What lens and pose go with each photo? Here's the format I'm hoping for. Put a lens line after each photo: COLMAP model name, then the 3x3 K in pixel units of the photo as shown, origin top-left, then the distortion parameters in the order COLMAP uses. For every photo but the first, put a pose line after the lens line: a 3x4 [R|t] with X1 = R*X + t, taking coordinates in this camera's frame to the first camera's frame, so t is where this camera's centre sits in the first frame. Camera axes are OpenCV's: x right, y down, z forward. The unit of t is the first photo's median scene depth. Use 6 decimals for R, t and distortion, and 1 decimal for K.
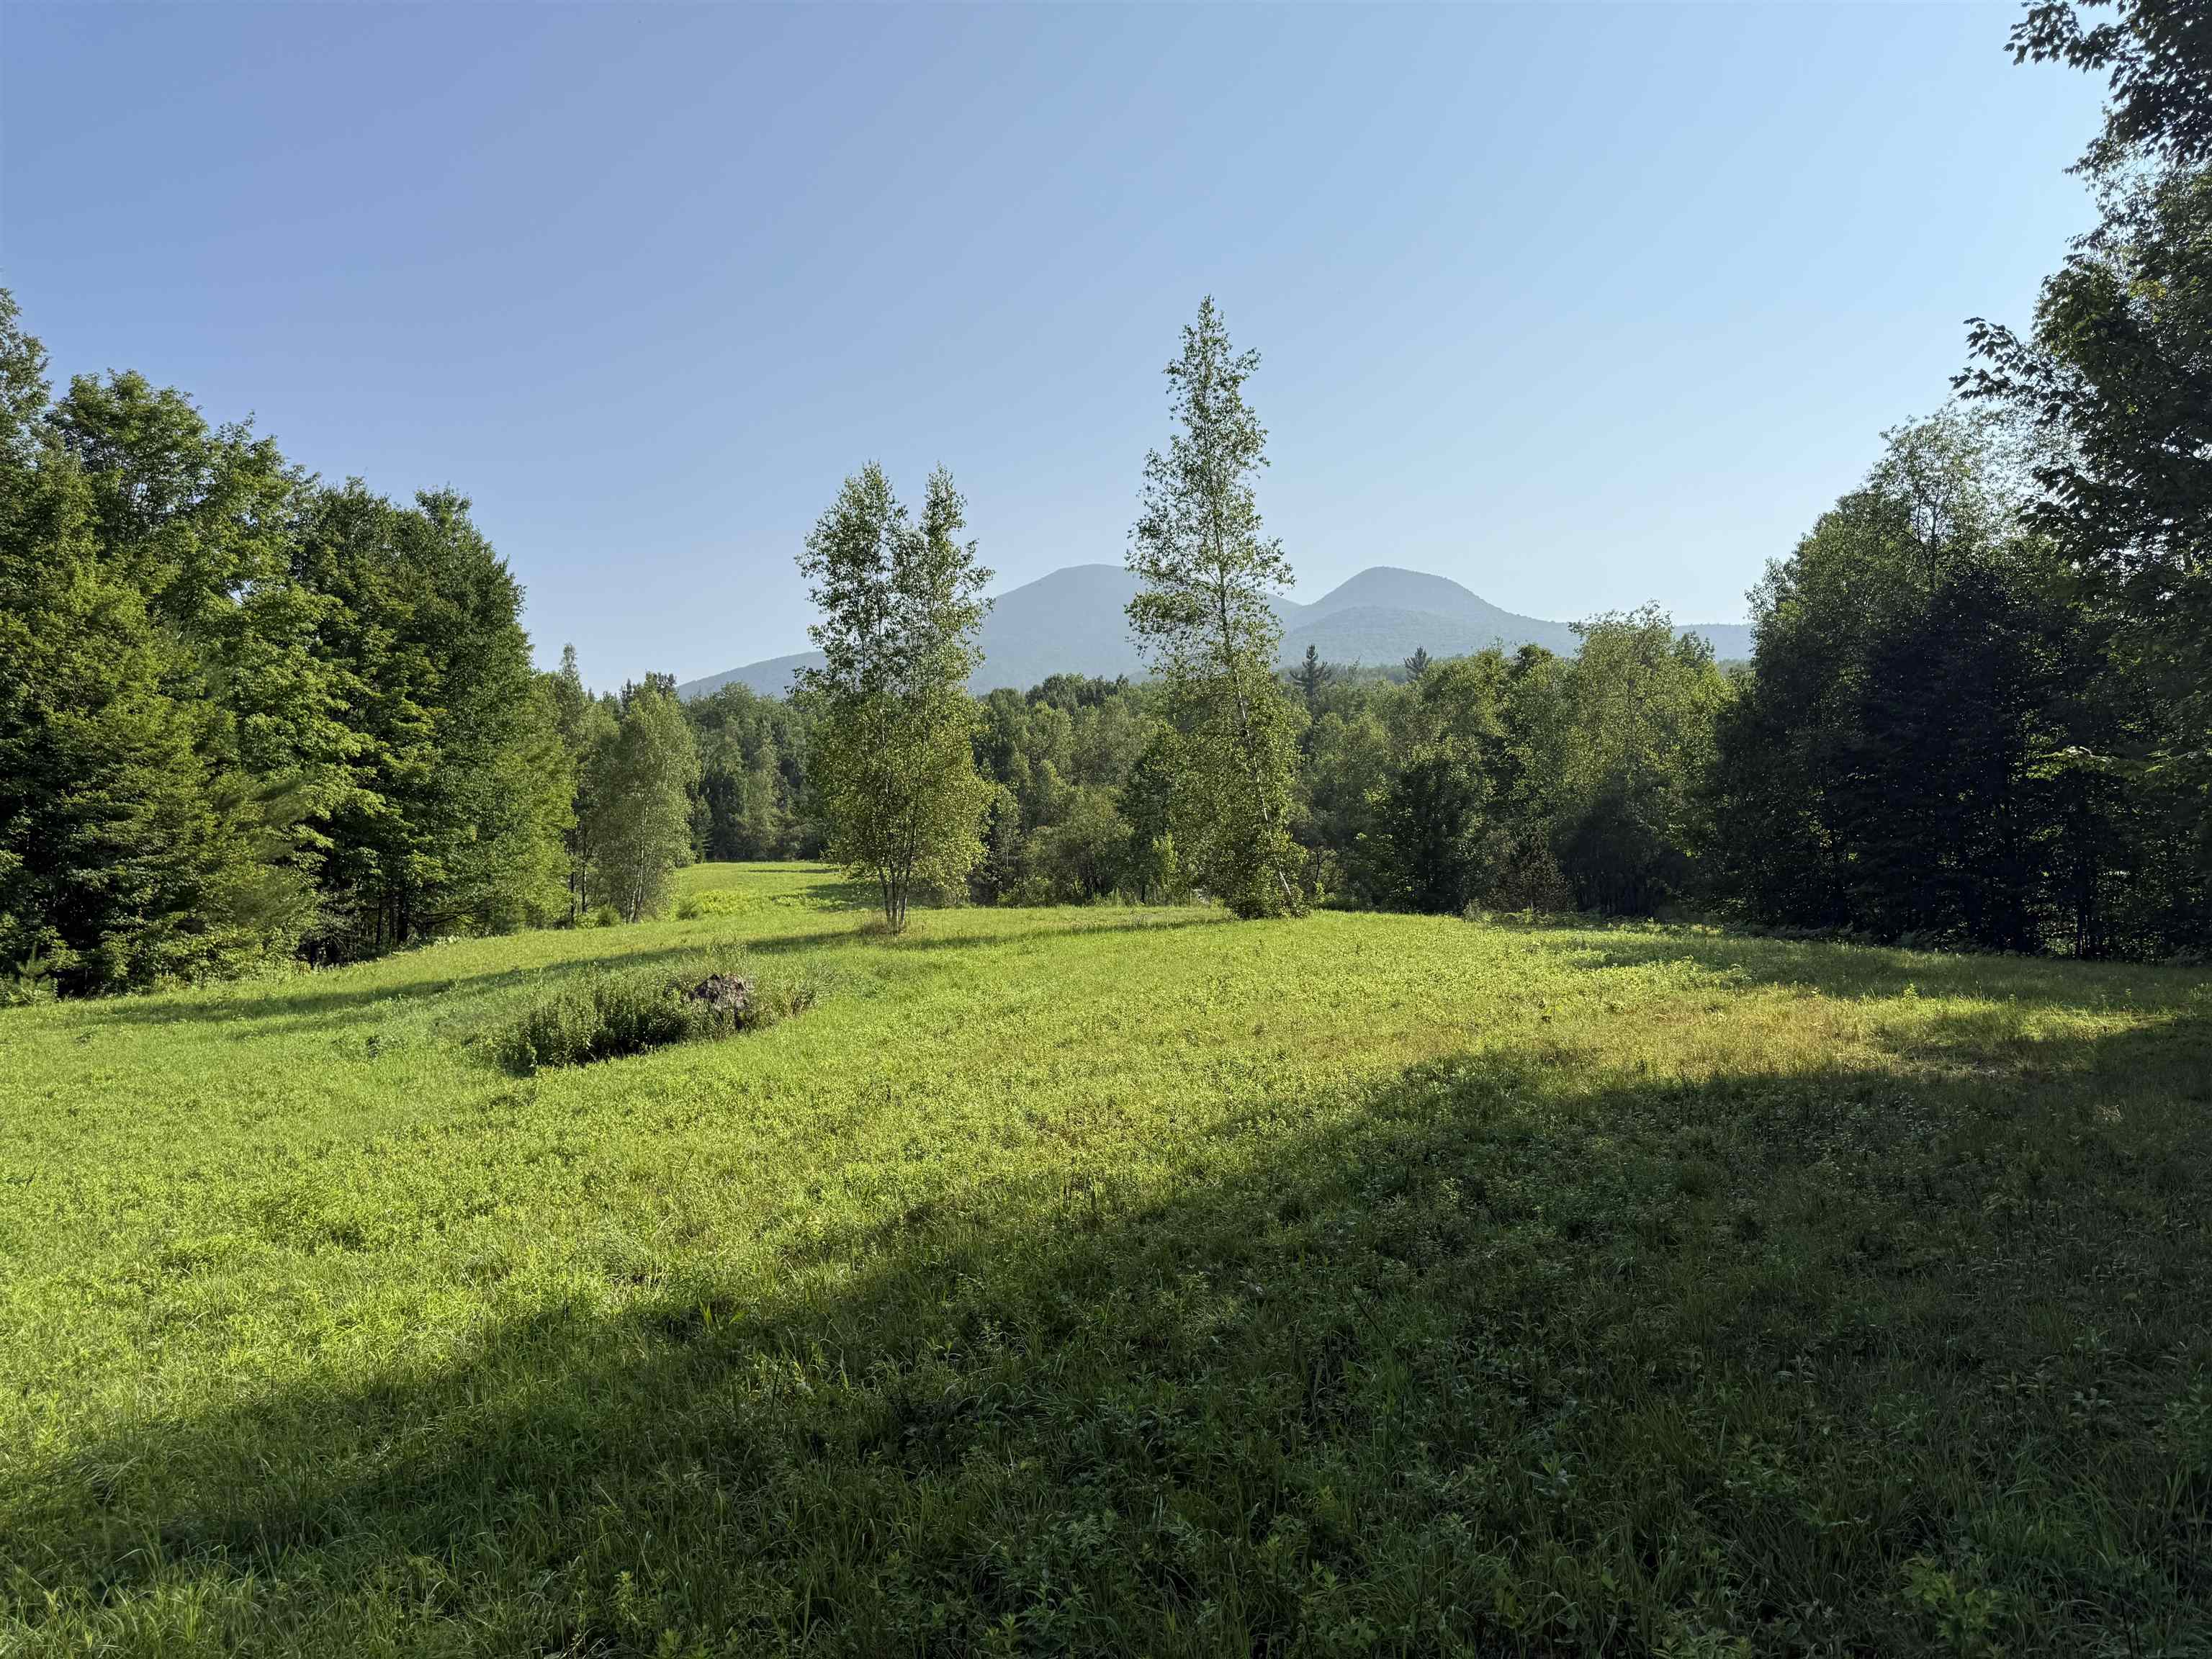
lens RADIAL K [[1551.2, 0, 1106.0], [0, 1551.2, 829.5], [0, 0, 1]] dist [0.105883, -0.107431]
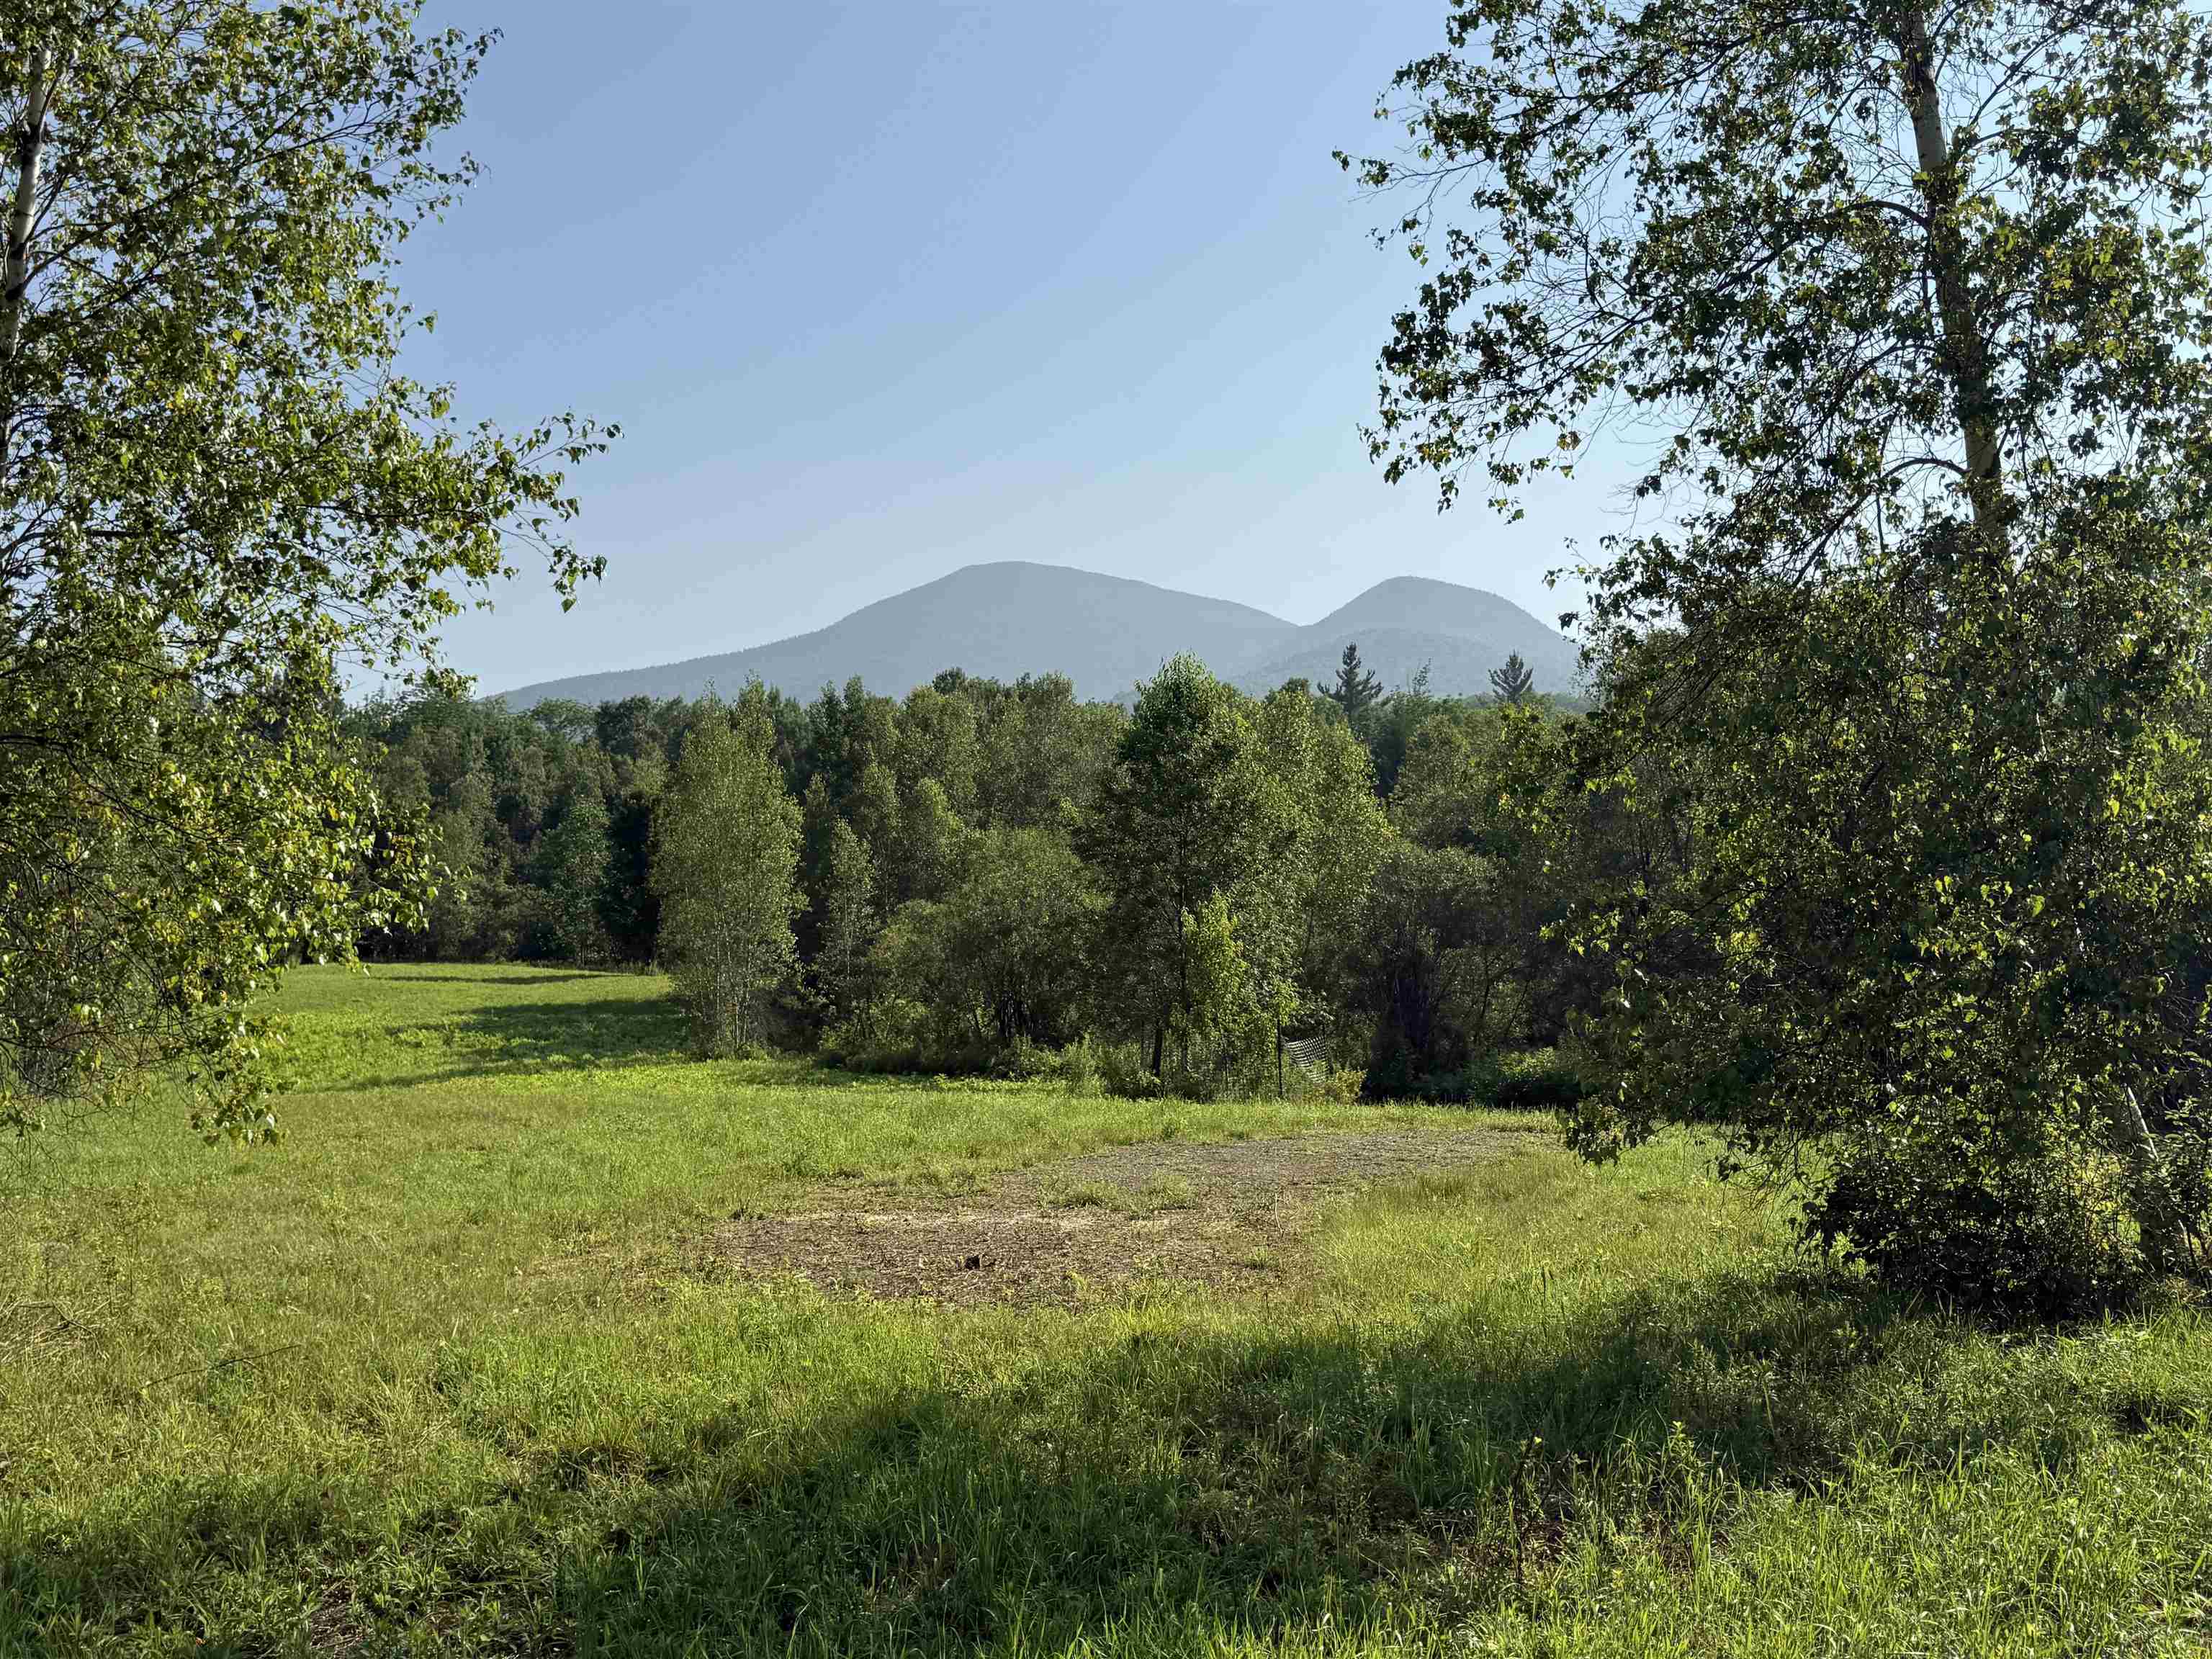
lens RADIAL K [[2168.7, 0, 1106.0], [0, 2168.7, 829.5], [0, 0, 1]] dist [0.266417, -0.000119]
pose [[0.999038, 0.022865, 0.037417, -0.011055], [-0.021132, 0.998714, -0.046081, 0.013673], [-0.038423, 0.045246, 0.998237, 0.556984]]
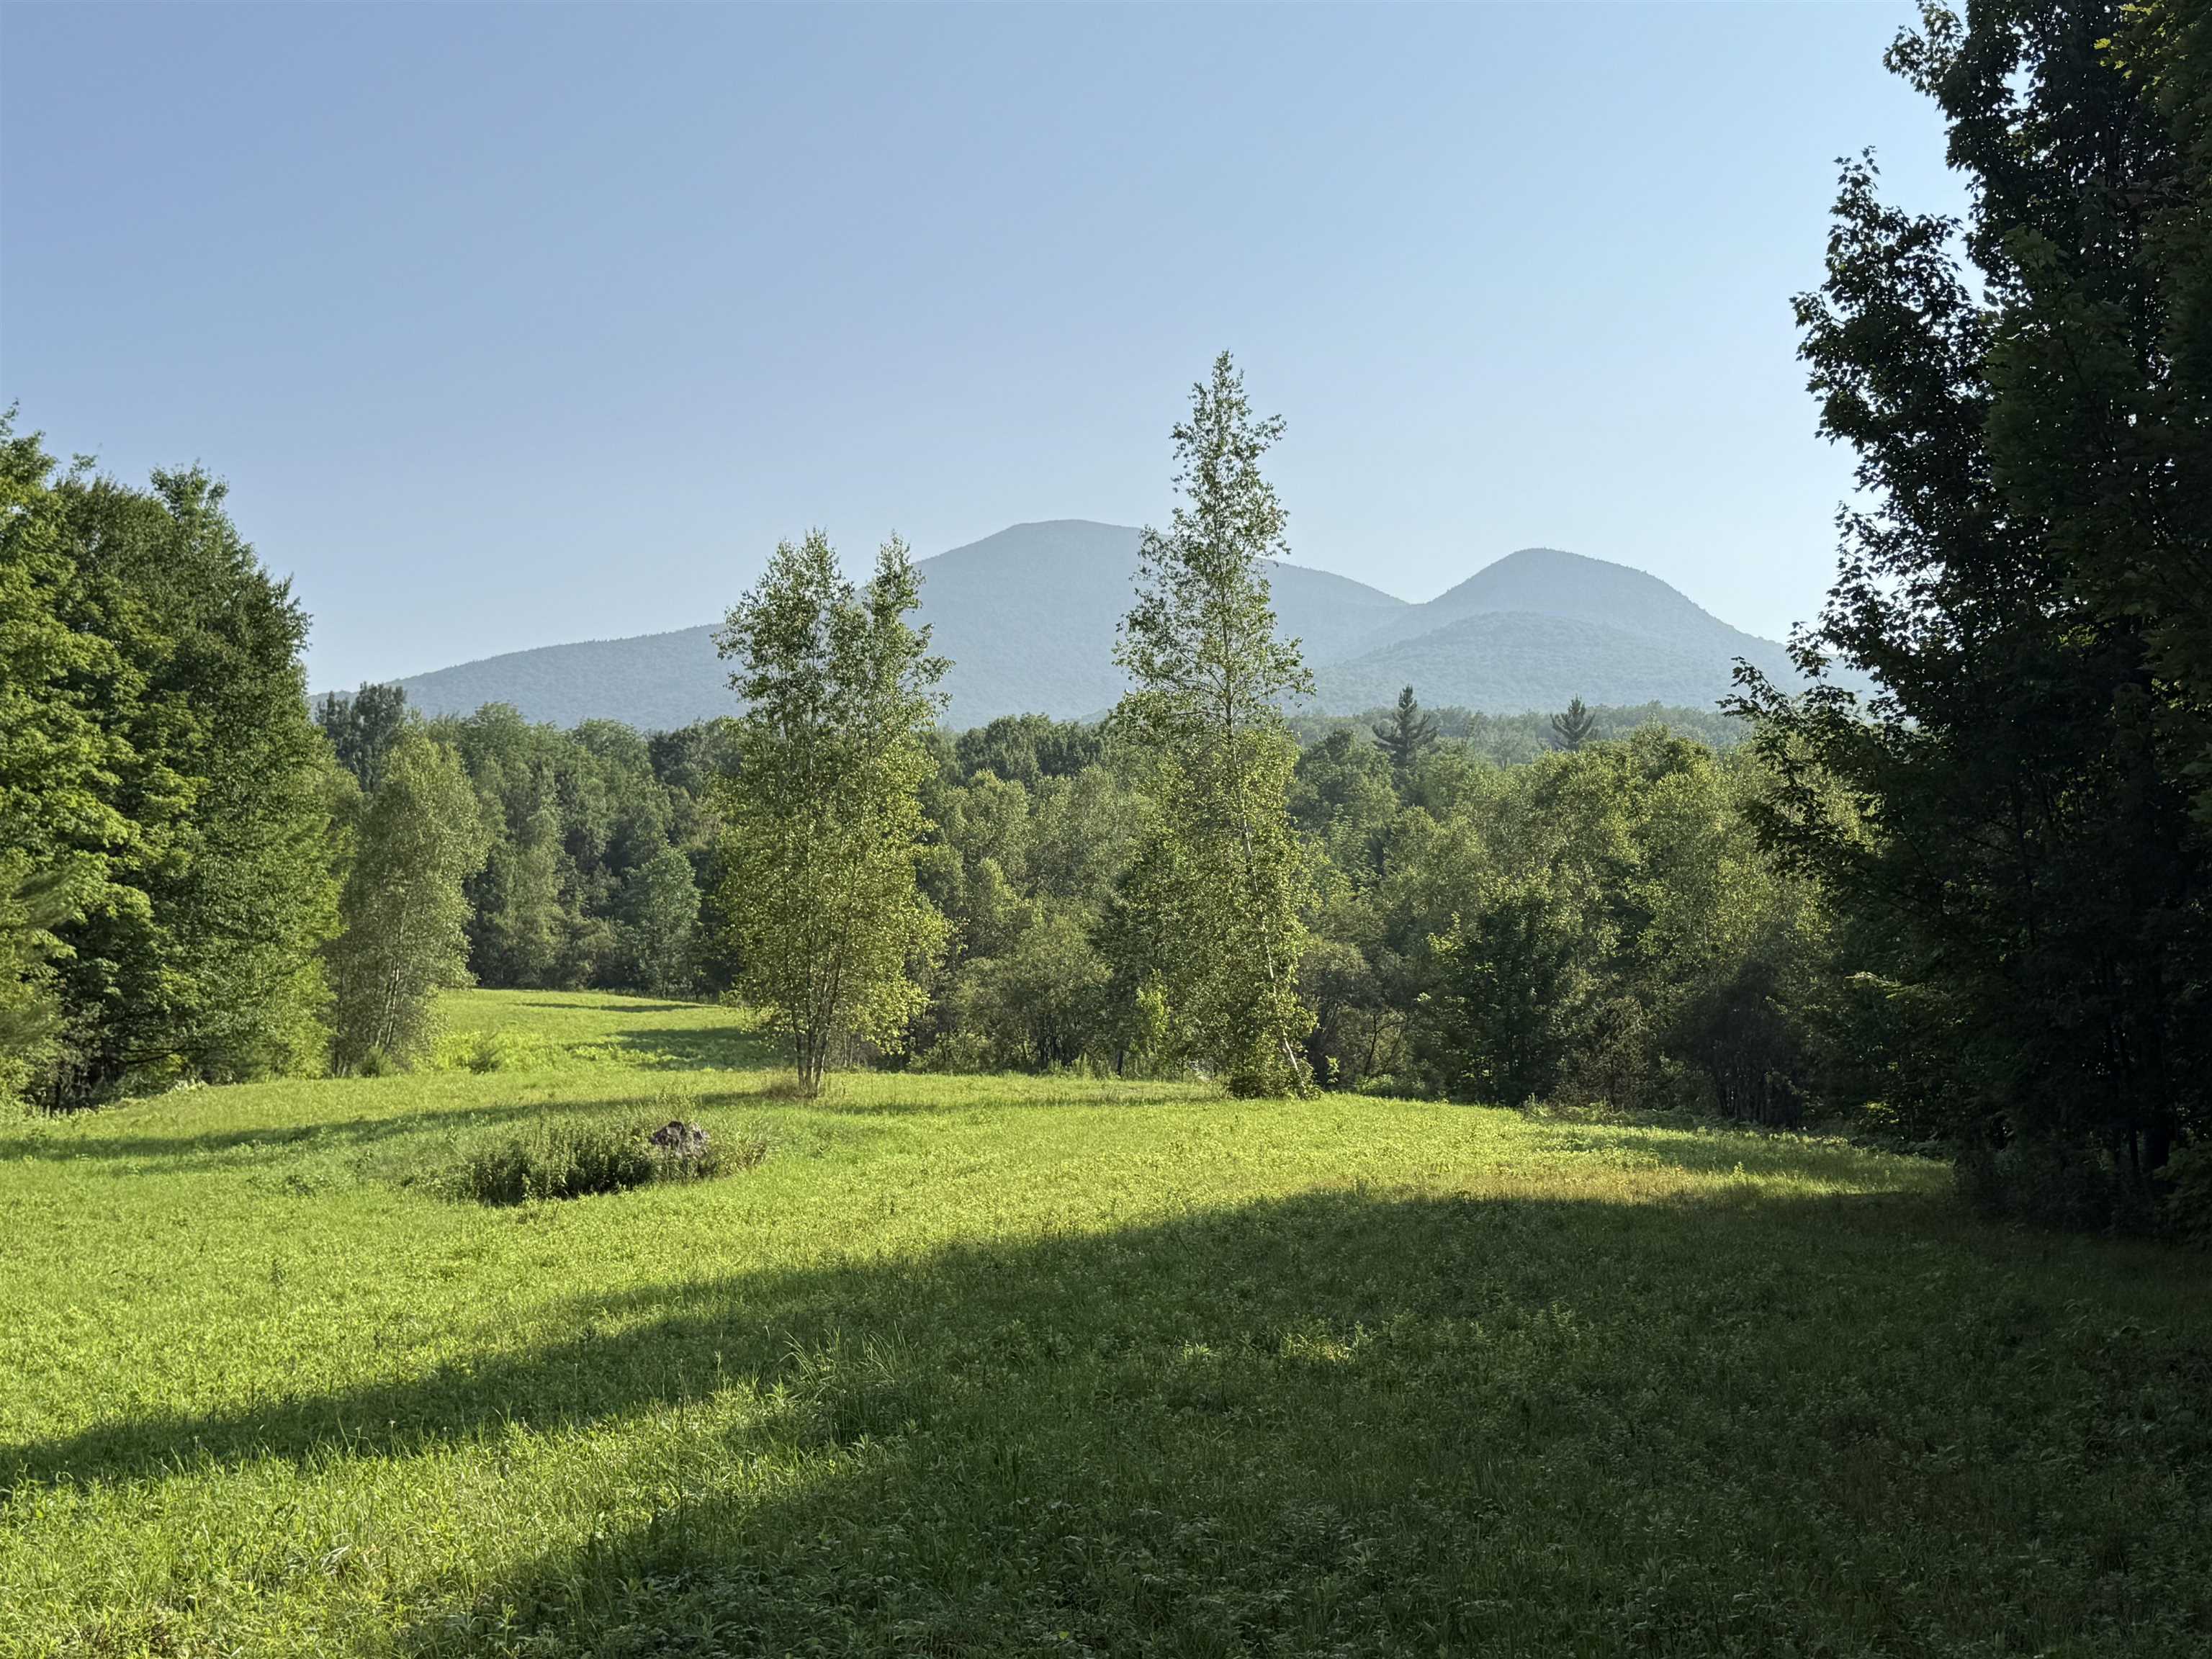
lens RADIAL K [[2572.5, 0, 1106.0], [0, 2572.5, 829.5], [0, 0, 1]] dist [0.124384, -0.023501]
pose [[0.998893, 0.045795, 0.010766, -0.000988], [-0.045202, 0.997727, -0.049976, -0.008902], [-0.013030, 0.049434, 0.998692, -0.257112]]
